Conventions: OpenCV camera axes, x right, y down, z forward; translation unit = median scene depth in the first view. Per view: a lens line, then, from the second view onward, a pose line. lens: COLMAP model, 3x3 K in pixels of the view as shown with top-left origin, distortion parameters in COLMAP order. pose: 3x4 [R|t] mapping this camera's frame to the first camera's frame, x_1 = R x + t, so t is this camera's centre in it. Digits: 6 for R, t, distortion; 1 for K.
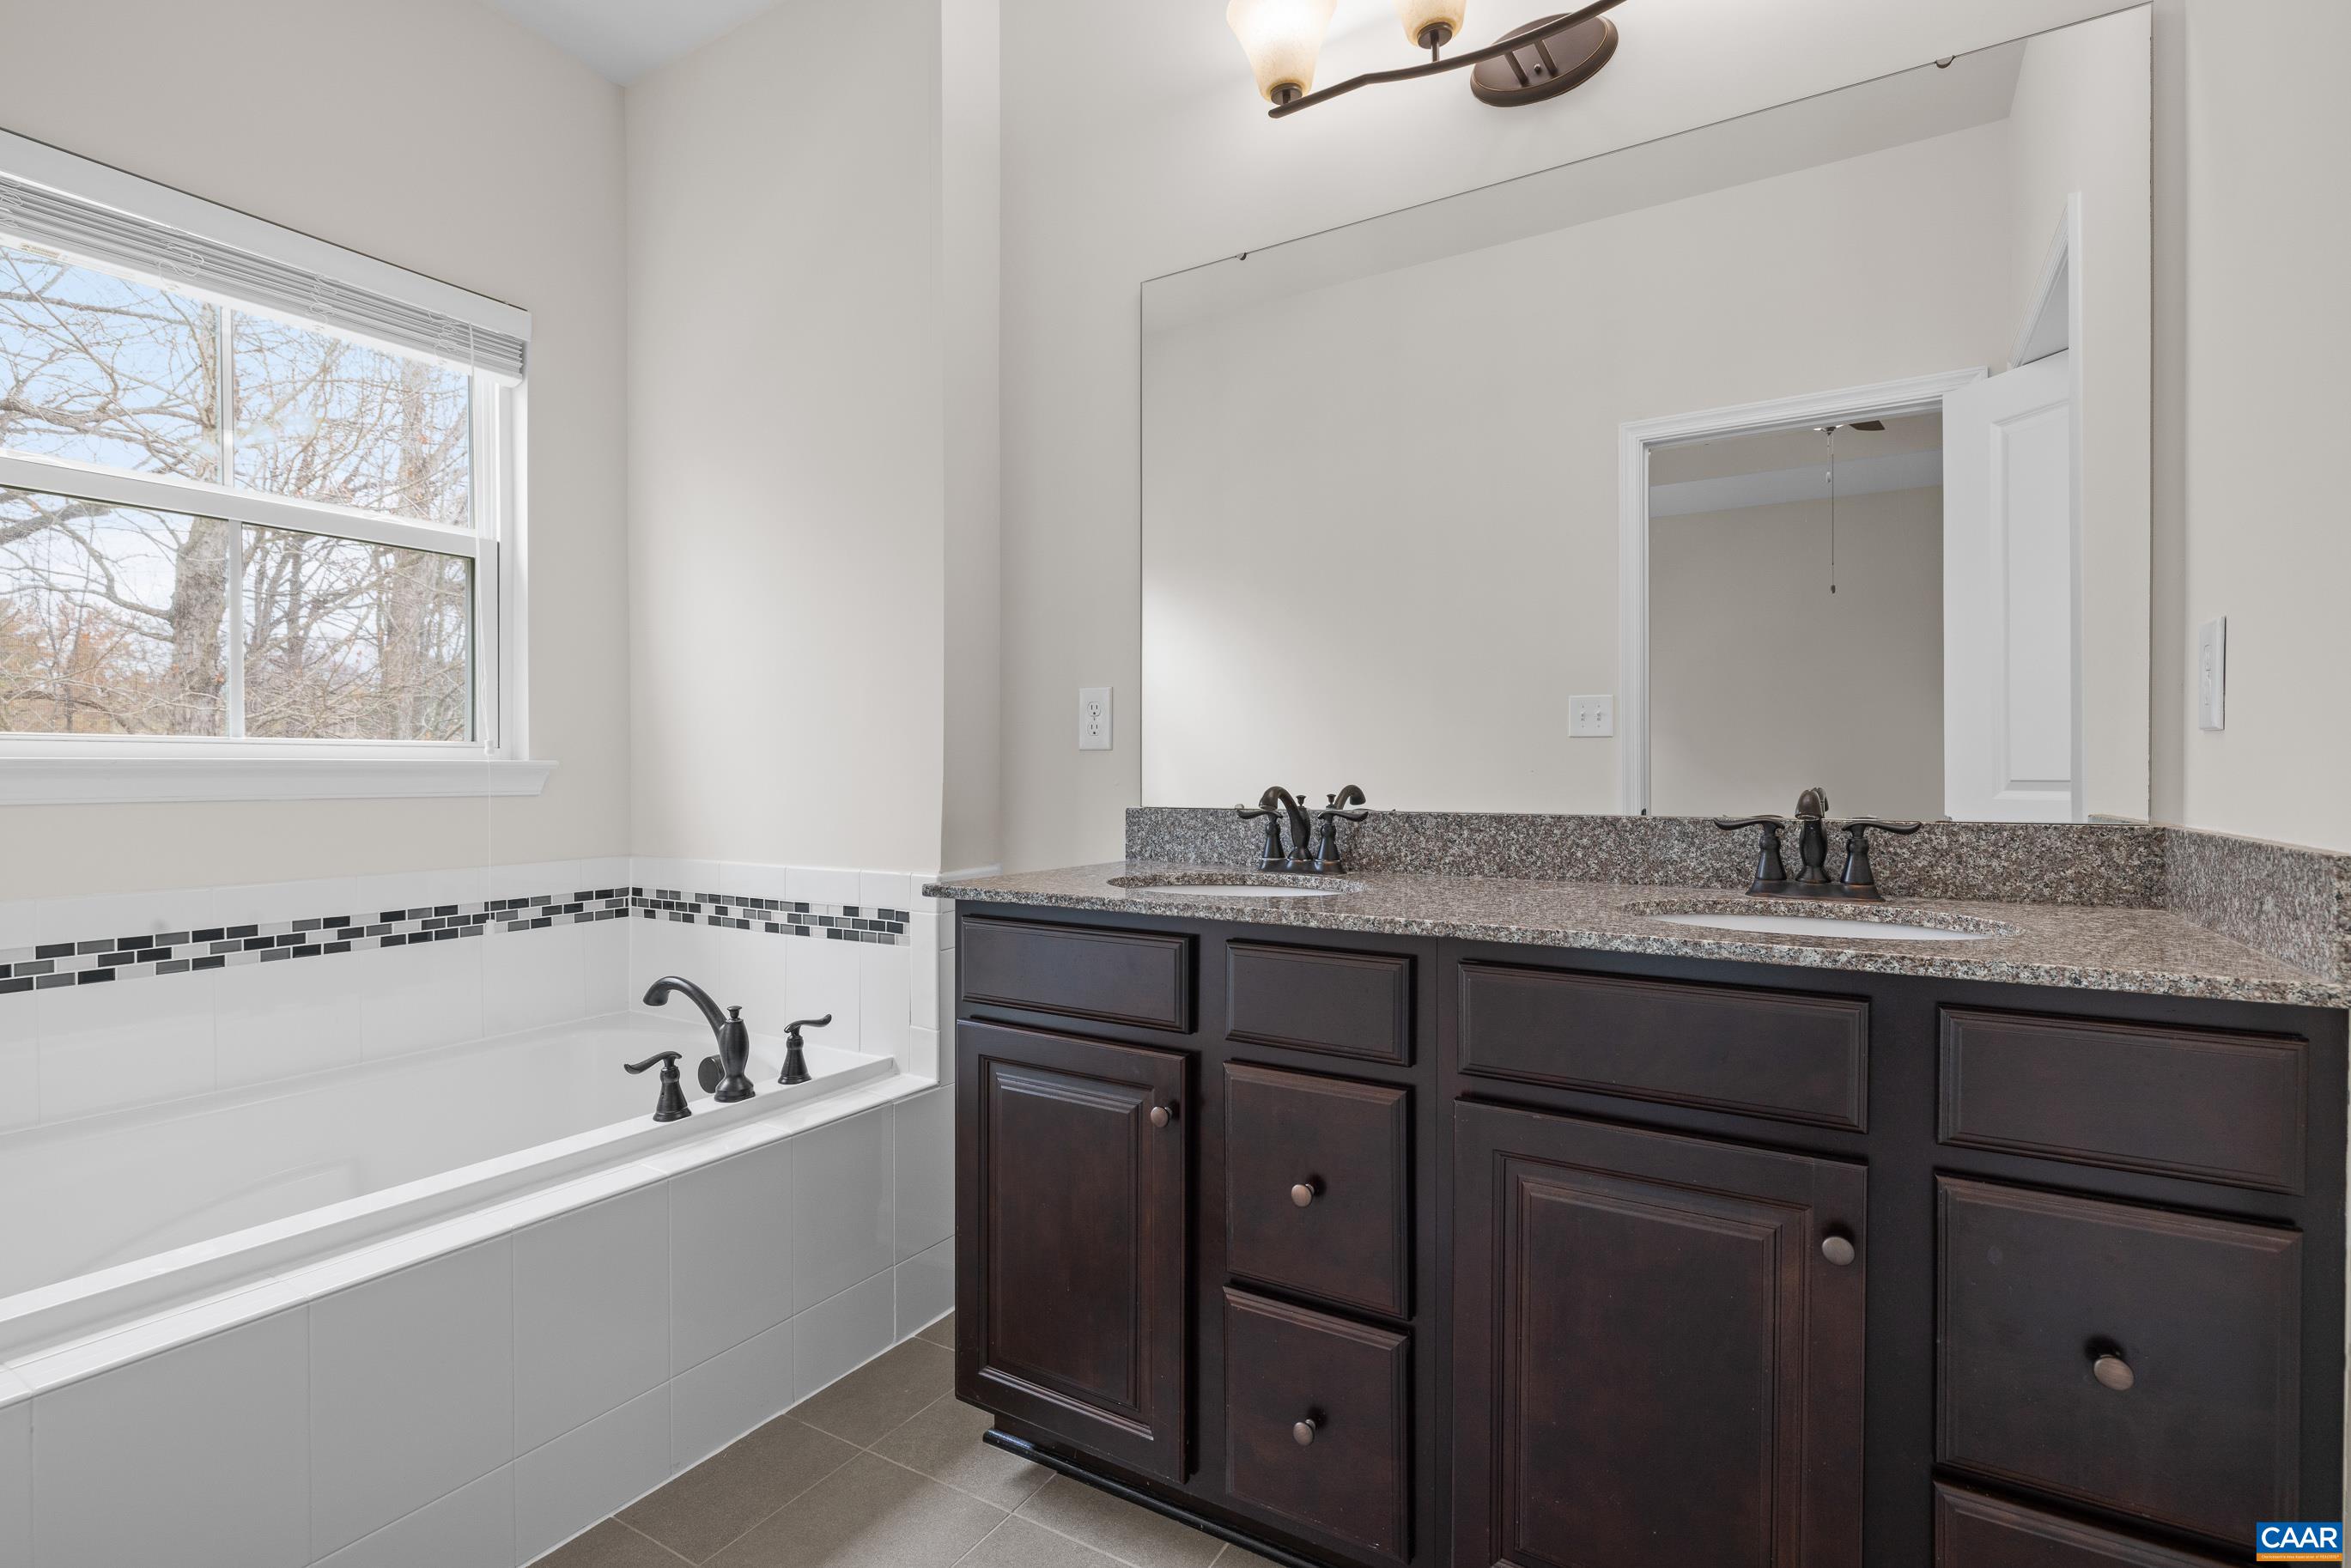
lens RADIAL K [[1113.2, 0, 1174.4], [0, 1113.2, 782.1], [0, 0, 1]] dist [-0.006560, 0.000954]
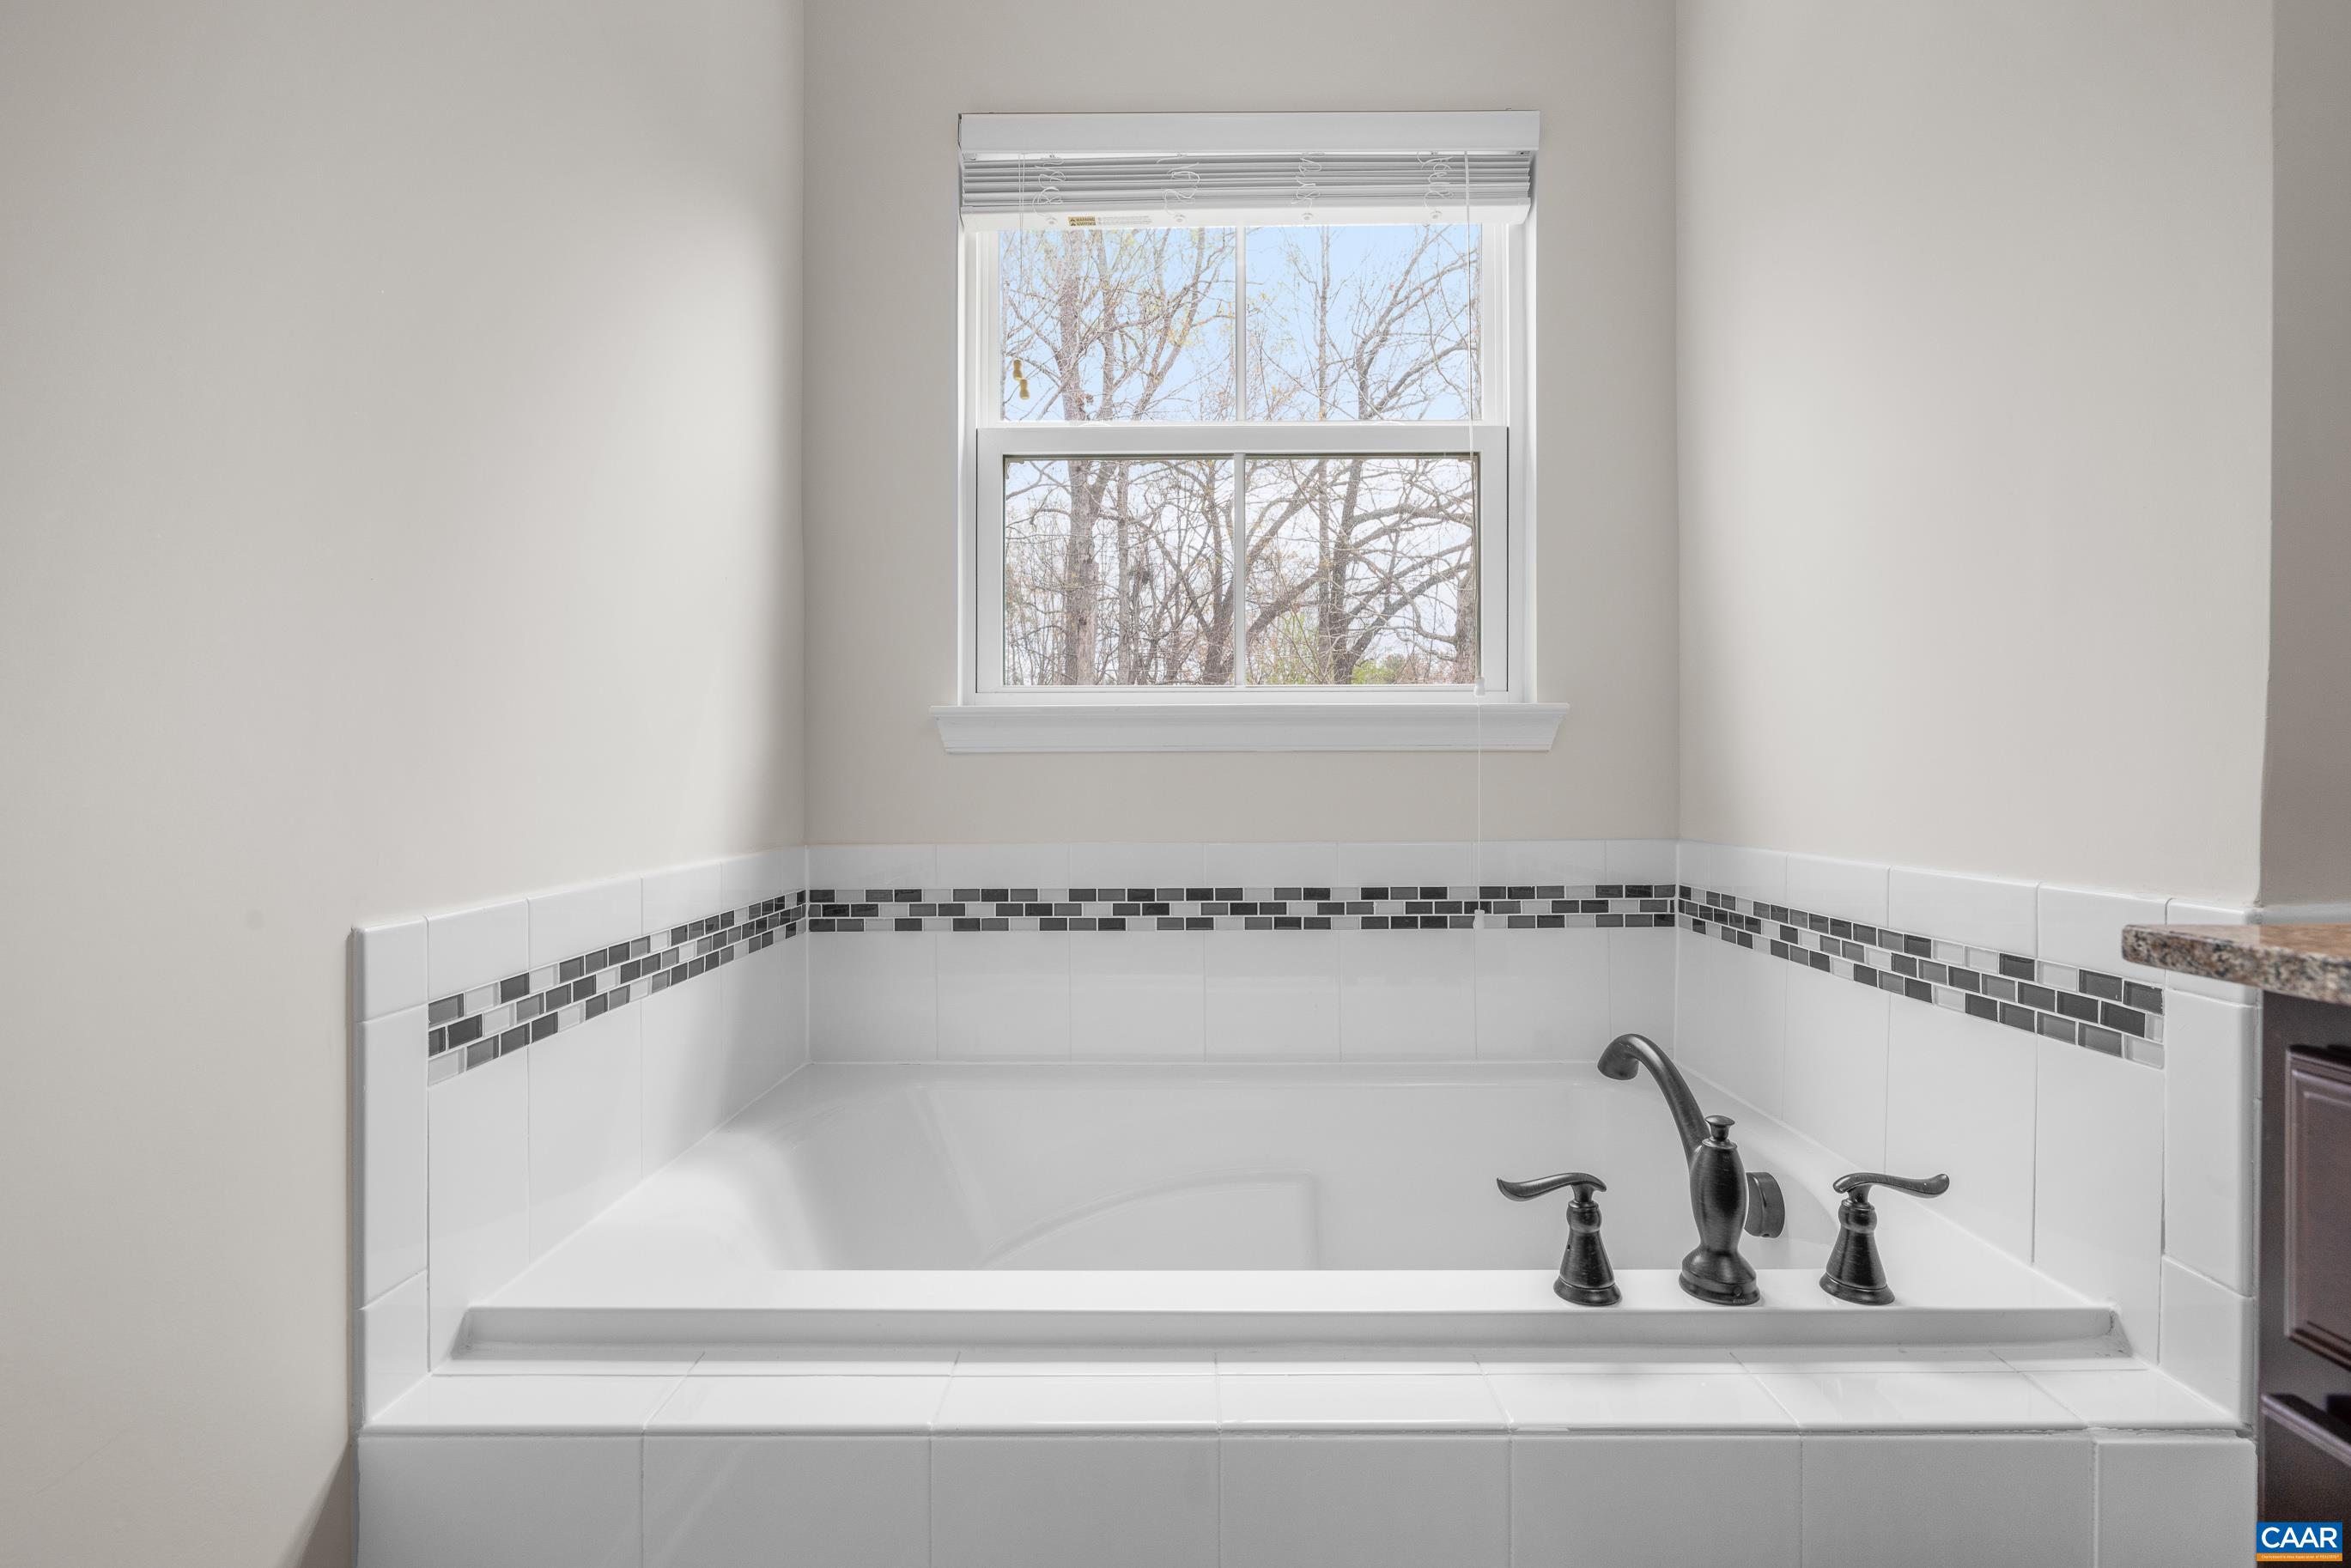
lens RADIAL K [[1113.2, 0, 1173.8], [0, 1113.2, 782.0], [0, 0, 1]] dist [-0.006560, 0.000954]
pose [[0.519501, 0.003661, -0.854462, -0.070842], [-0.006696, 0.999978, 0.000213, 0.038854], [0.854444, 0.005611, 0.519514, 0.444947]]
